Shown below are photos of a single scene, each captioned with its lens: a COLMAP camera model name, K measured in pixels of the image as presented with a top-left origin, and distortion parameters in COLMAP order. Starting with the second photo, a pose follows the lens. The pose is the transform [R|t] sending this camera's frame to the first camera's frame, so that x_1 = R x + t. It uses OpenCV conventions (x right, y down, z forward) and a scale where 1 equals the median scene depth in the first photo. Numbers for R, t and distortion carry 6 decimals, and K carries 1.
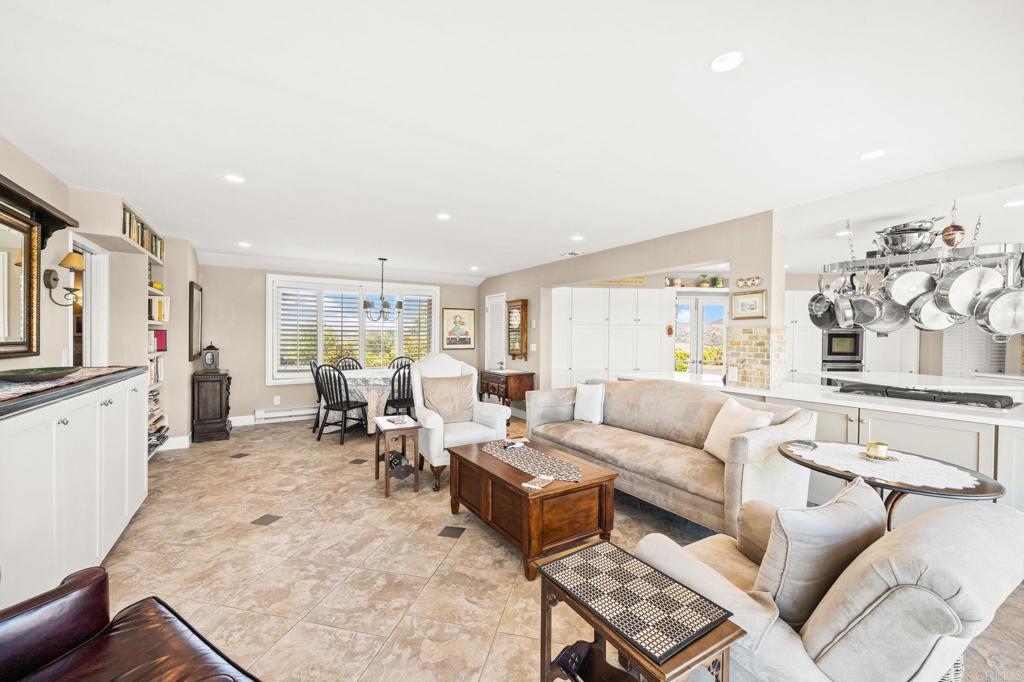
lens RADIAL K [[407.4, 0, 505.8], [0, 407.4, 340.9], [0, 0, 1]] dist [-0.005326, 0.000736]
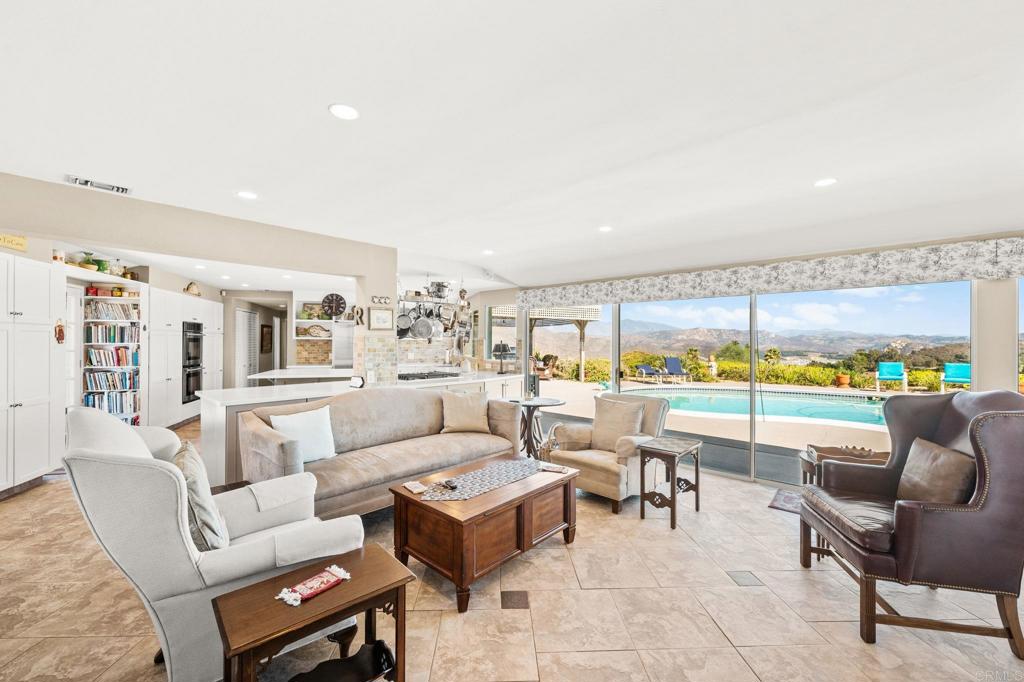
lens RADIAL K [[407.4, 0, 516.6], [0, 407.4, 341.5], [0, 0, 1]] dist [-0.005326, 0.000736]
pose [[-0.272008, -0.009621, 0.962247, -0.680115], [0.005845, 0.999915, 0.011650, -0.030650], [-0.962277, 0.008793, -0.271929, 0.925265]]
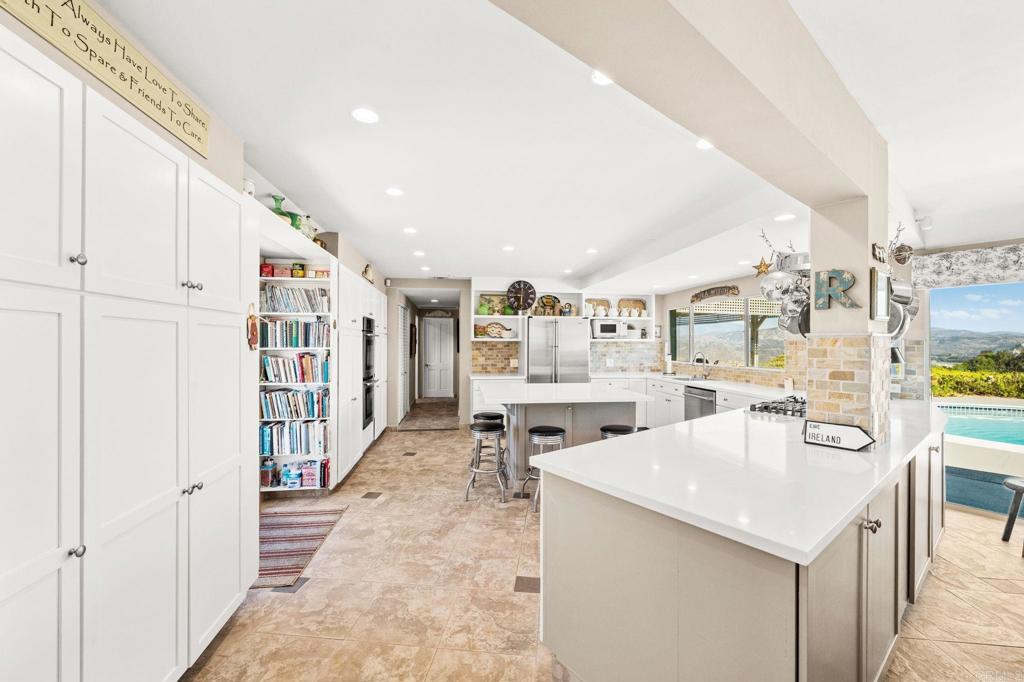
lens RADIAL K [[407.4, 0, 519.0], [0, 407.4, 344.8], [0, 0, 1]] dist [-0.005326, 0.000736]
pose [[-0.120745, -0.012896, 0.992600, 0.100938], [0.009982, 0.999849, 0.014204, -0.031881], [-0.992633, 0.011623, -0.120598, 1.518675]]
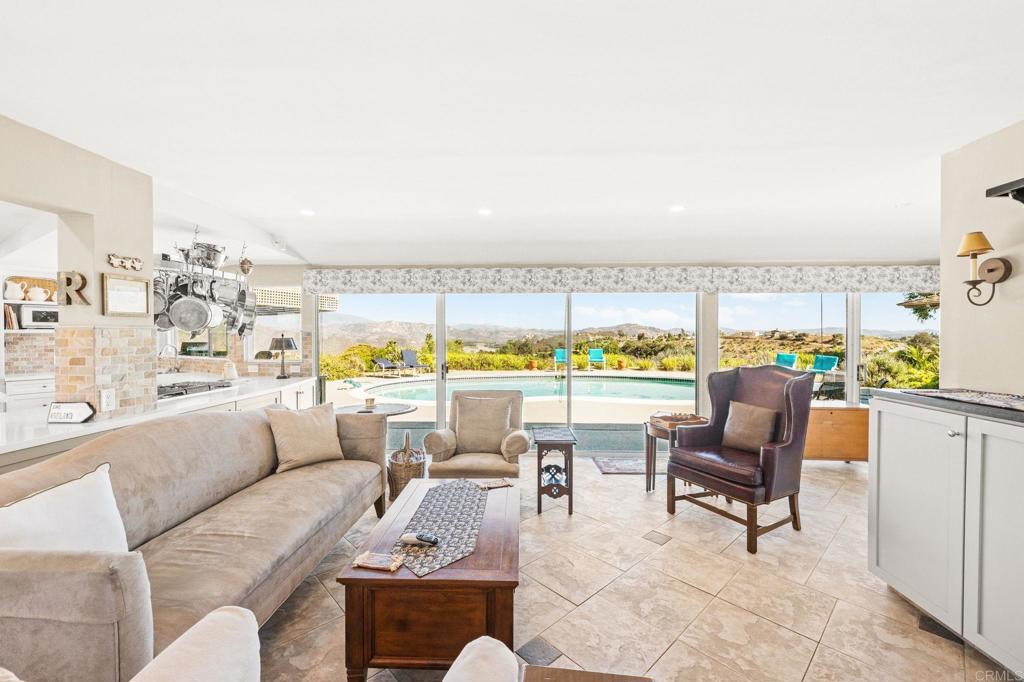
lens RADIAL K [[407.4, 0, 508.7], [0, 407.4, 343.9], [0, 0, 1]] dist [-0.005326, 0.000736]
pose [[-0.826651, -0.019246, 0.562386, -0.324411], [0.001323, 0.999346, 0.036144, -0.028846], [-0.562713, 0.030622, -0.826085, 1.183245]]
